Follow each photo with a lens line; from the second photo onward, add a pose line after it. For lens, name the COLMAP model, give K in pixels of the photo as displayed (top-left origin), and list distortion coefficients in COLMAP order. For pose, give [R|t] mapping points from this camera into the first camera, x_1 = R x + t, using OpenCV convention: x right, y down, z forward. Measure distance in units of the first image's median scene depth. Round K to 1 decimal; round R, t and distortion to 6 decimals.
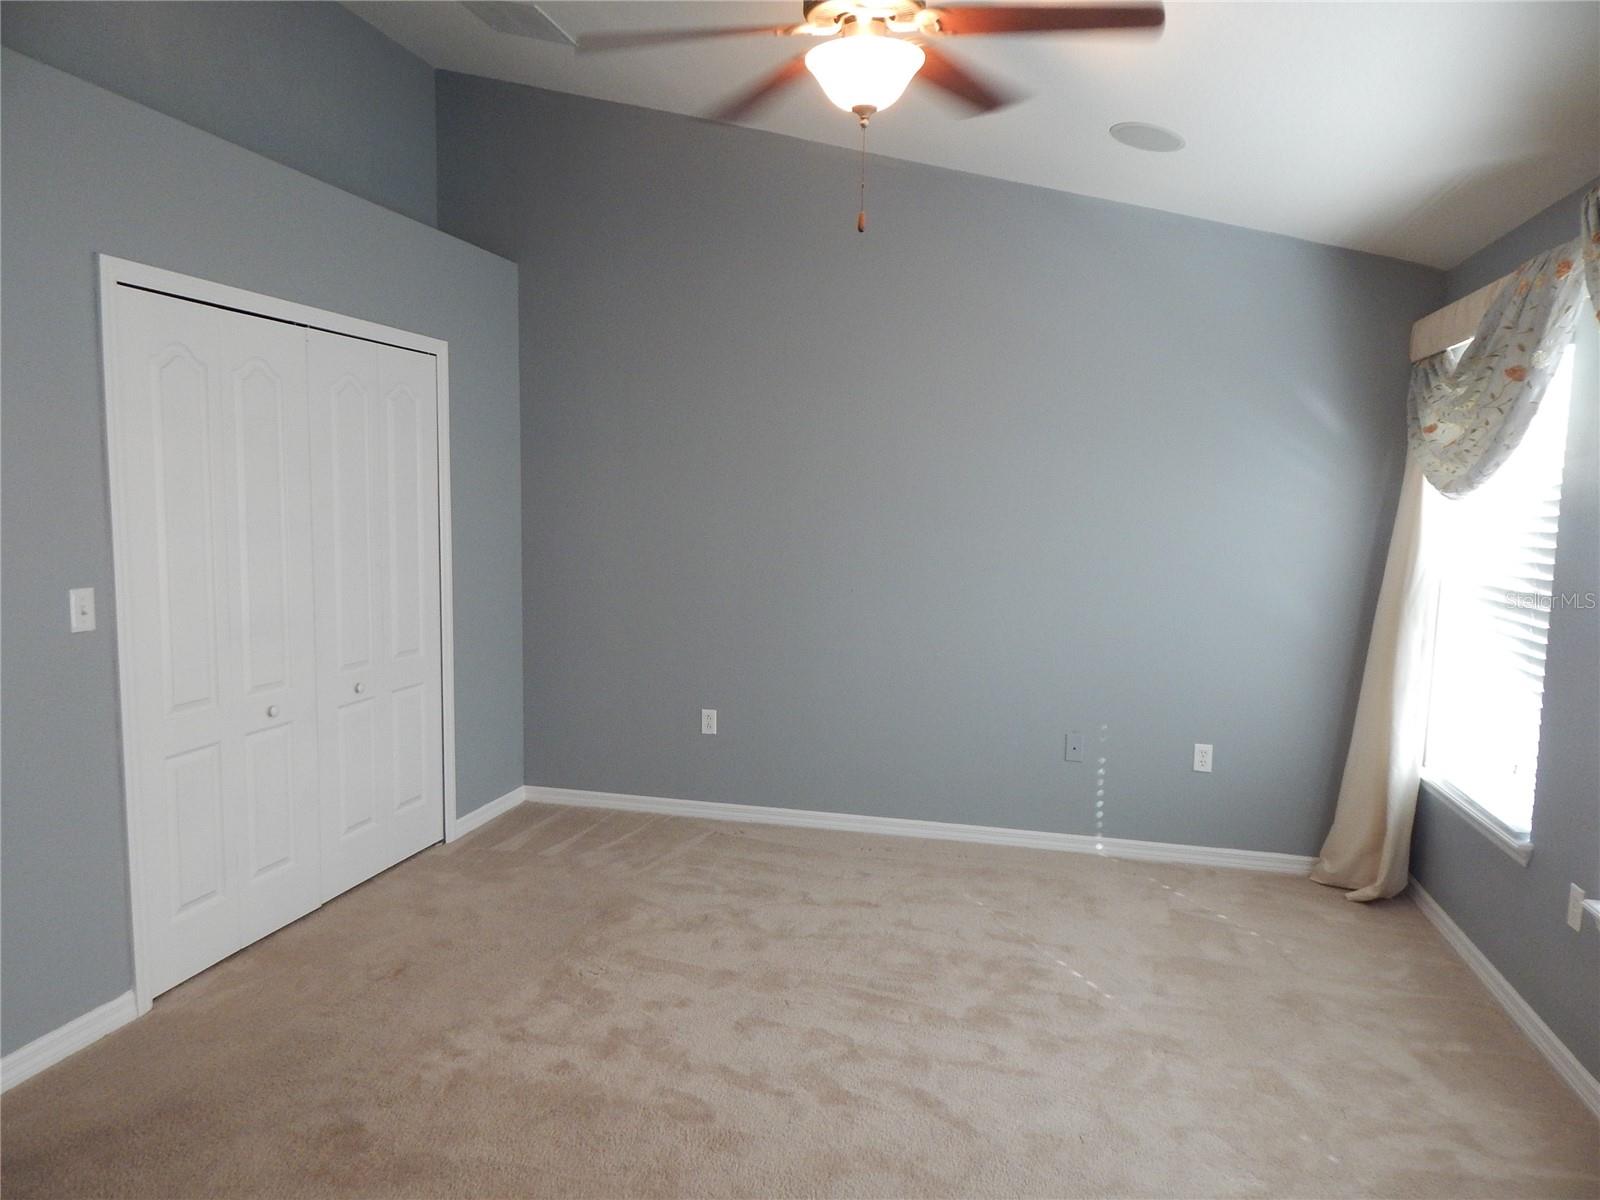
lens RADIAL K [[1066.9, 0, 812.2], [0, 1066.9, 590.7], [0, 0, 1]] dist [0.007271, -0.012533]
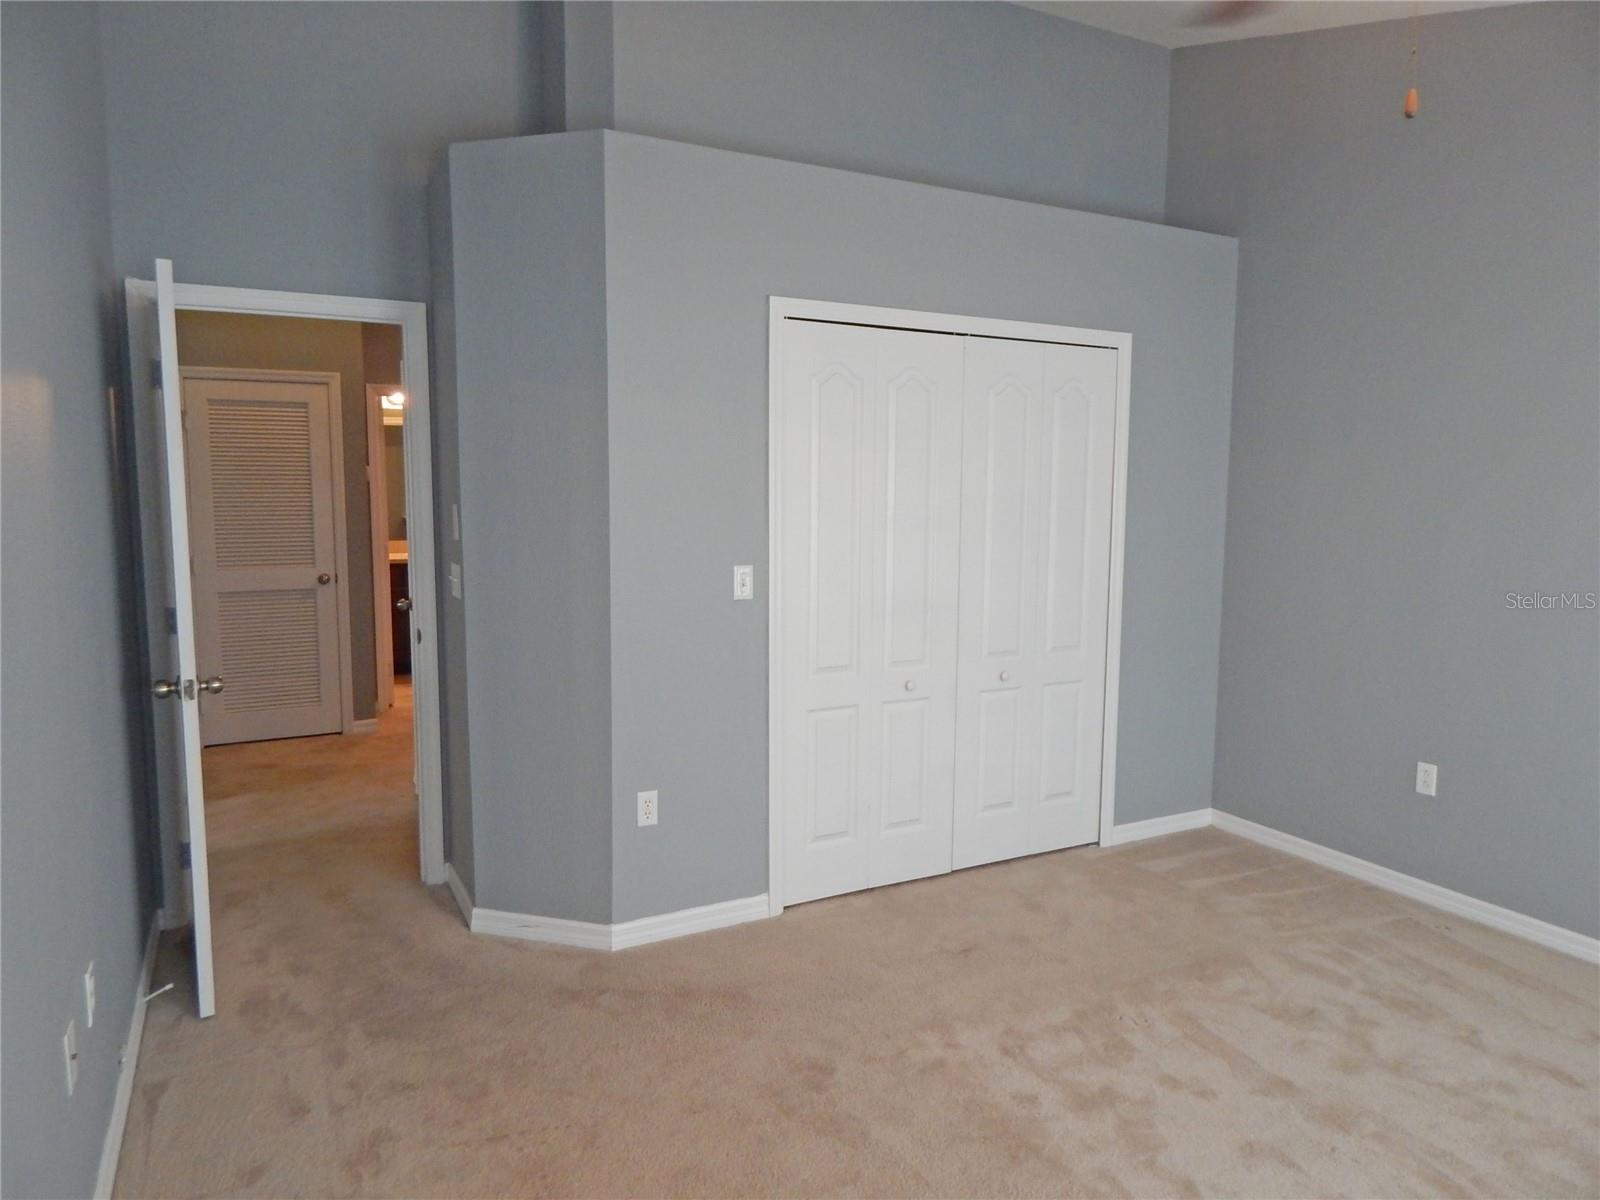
lens RADIAL K [[1066.9, 0, 806.3], [0, 1066.9, 589.9], [0, 0, 1]] dist [0.007271, -0.012533]
pose [[0.664318, 0.066781, -0.744460, 0.248931], [-0.067728, 0.997282, 0.029023, -0.011850], [0.744375, 0.031140, 0.667035, 0.177412]]
